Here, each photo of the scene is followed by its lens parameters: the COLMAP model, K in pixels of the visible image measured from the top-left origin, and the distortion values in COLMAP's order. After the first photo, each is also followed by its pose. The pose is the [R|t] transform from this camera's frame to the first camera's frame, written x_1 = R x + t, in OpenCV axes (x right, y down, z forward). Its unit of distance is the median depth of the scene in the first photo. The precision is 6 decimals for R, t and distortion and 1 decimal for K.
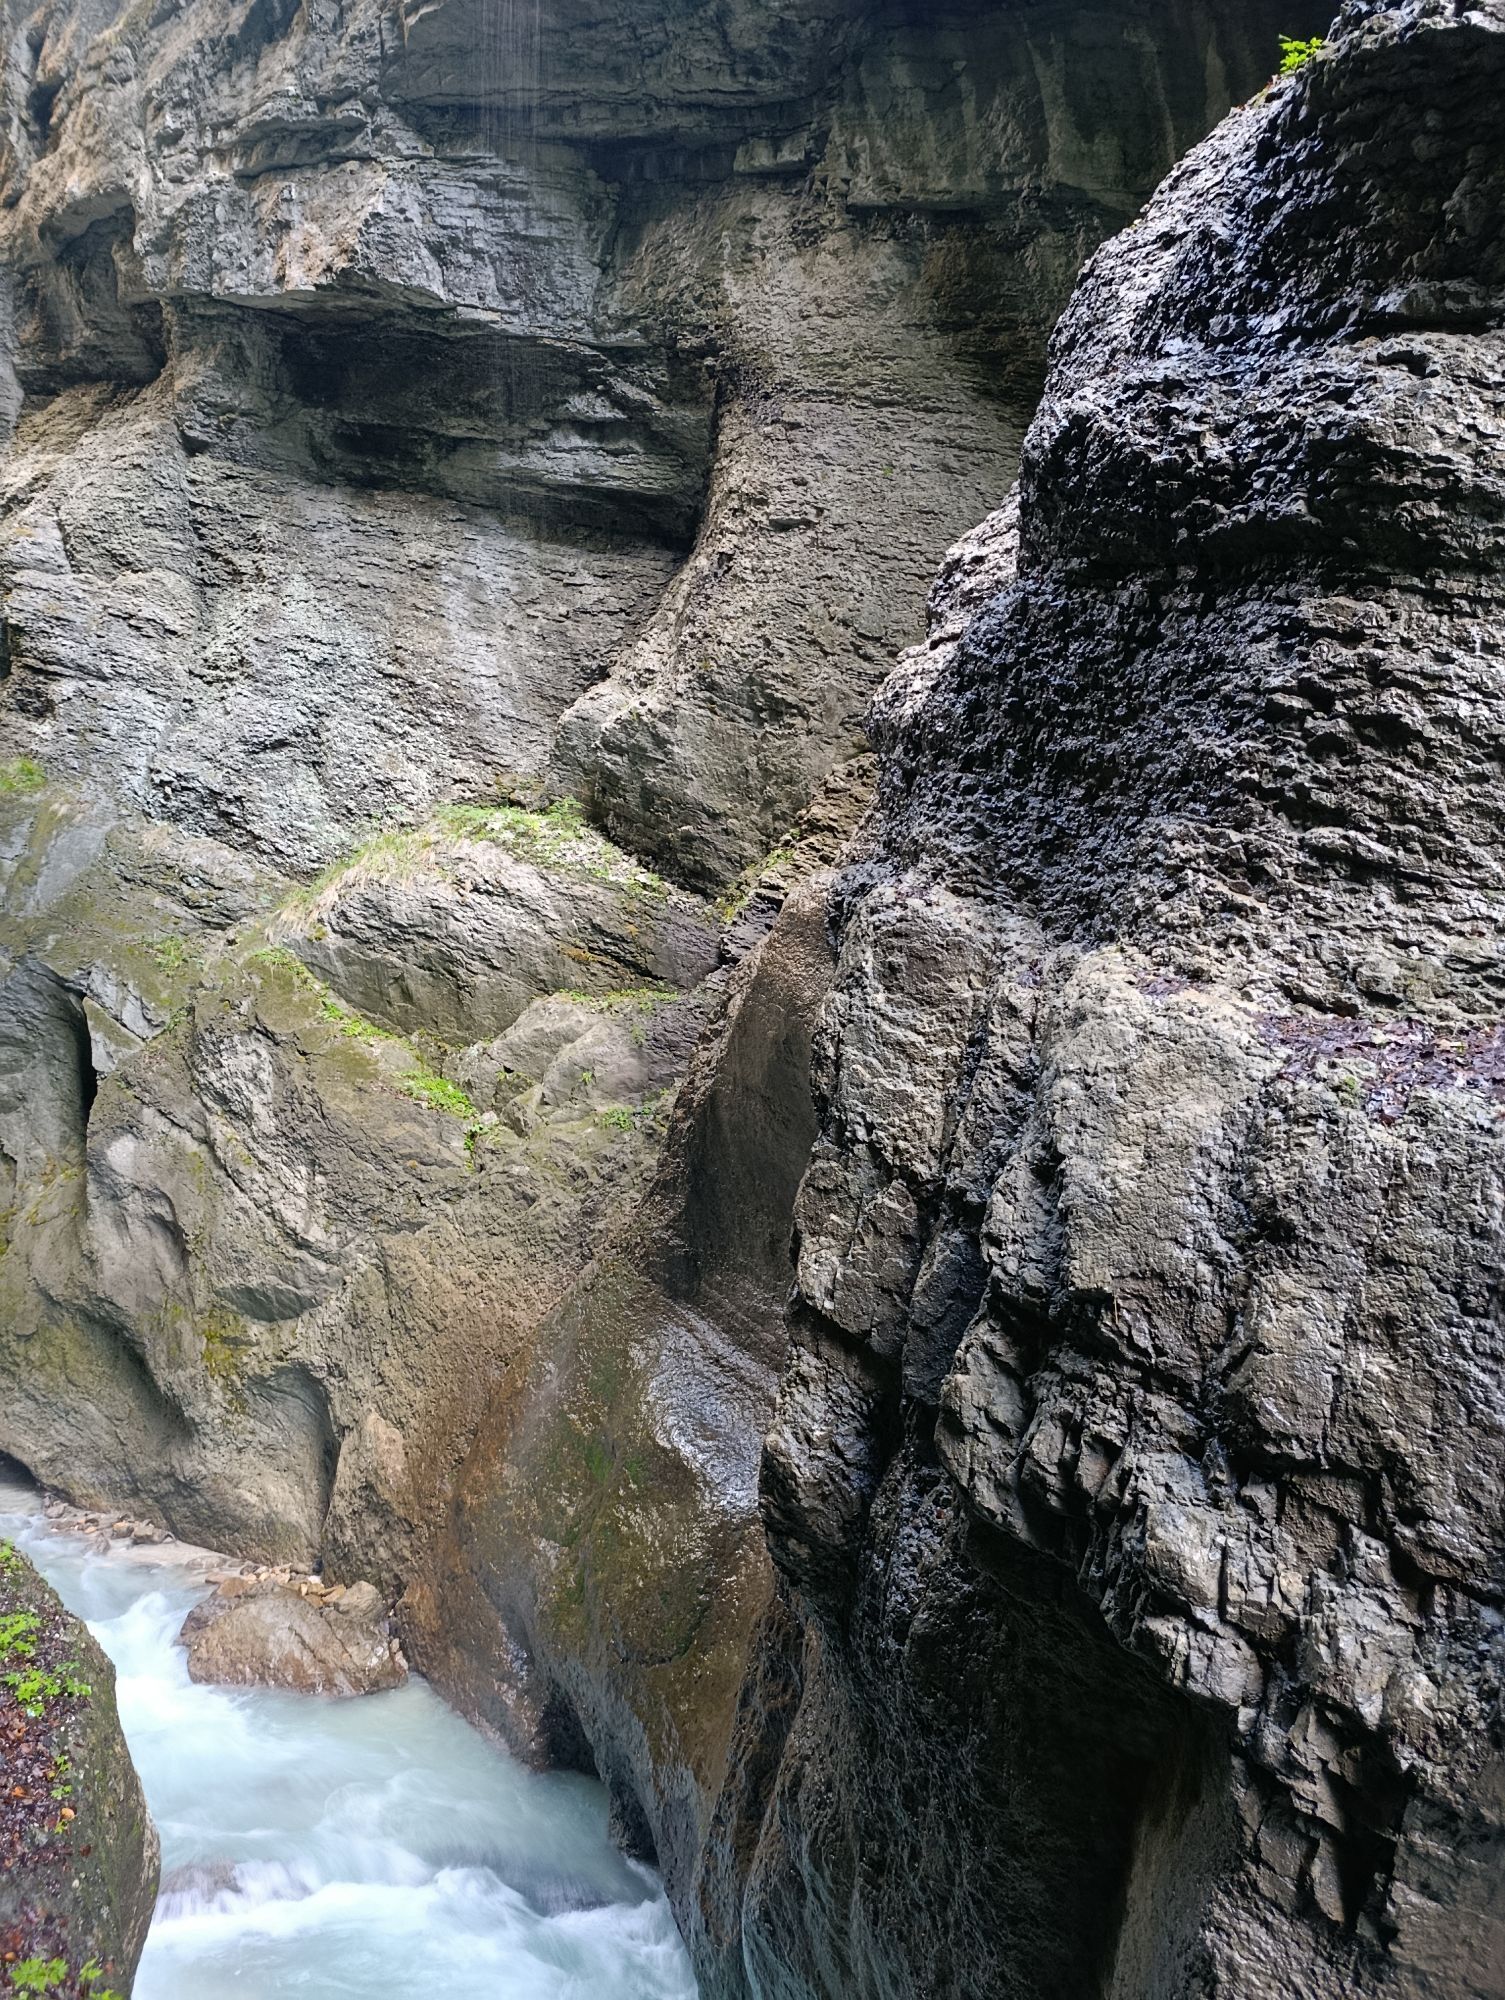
lens RADIAL K [[1364.6, 0, 763.4], [0, 1364.6, 1004.2], [0, 0, 1]] dist [0.043839, -0.054784]
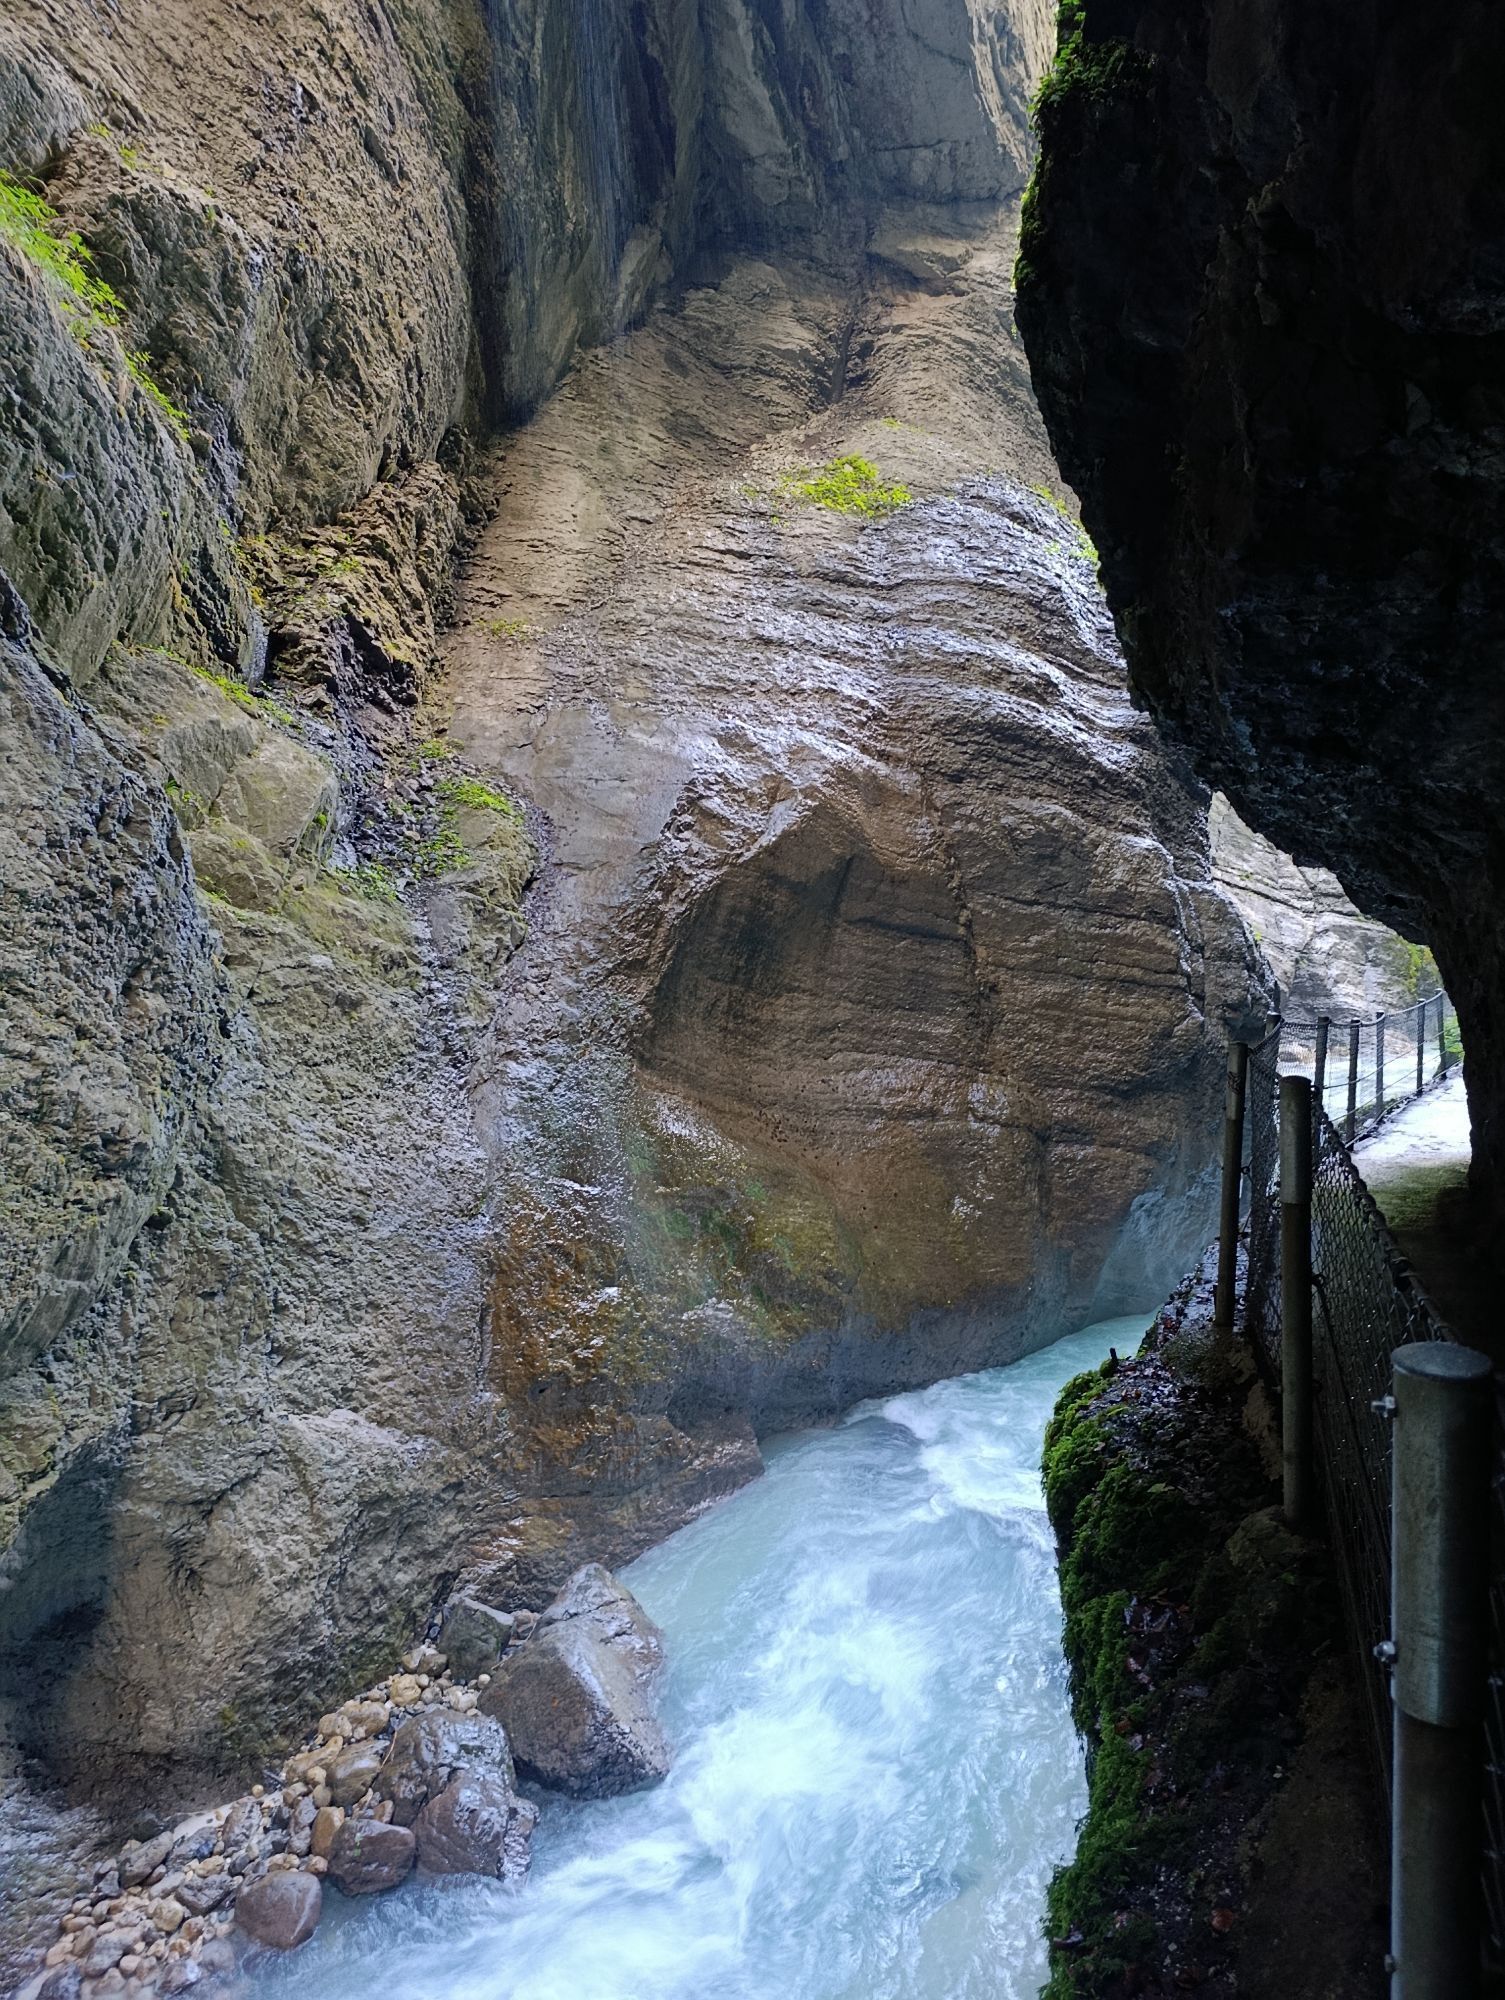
lens RADIAL K [[1364.6, 0, 763.4], [0, 1364.6, 1004.2], [0, 0, 1]] dist [0.043839, -0.054784]
pose [[-0.382019, -0.068234, 0.921632, -0.863698], [-0.111637, 0.993375, 0.027272, 0.102623], [-0.917387, -0.092470, -0.387106, 1.076389]]
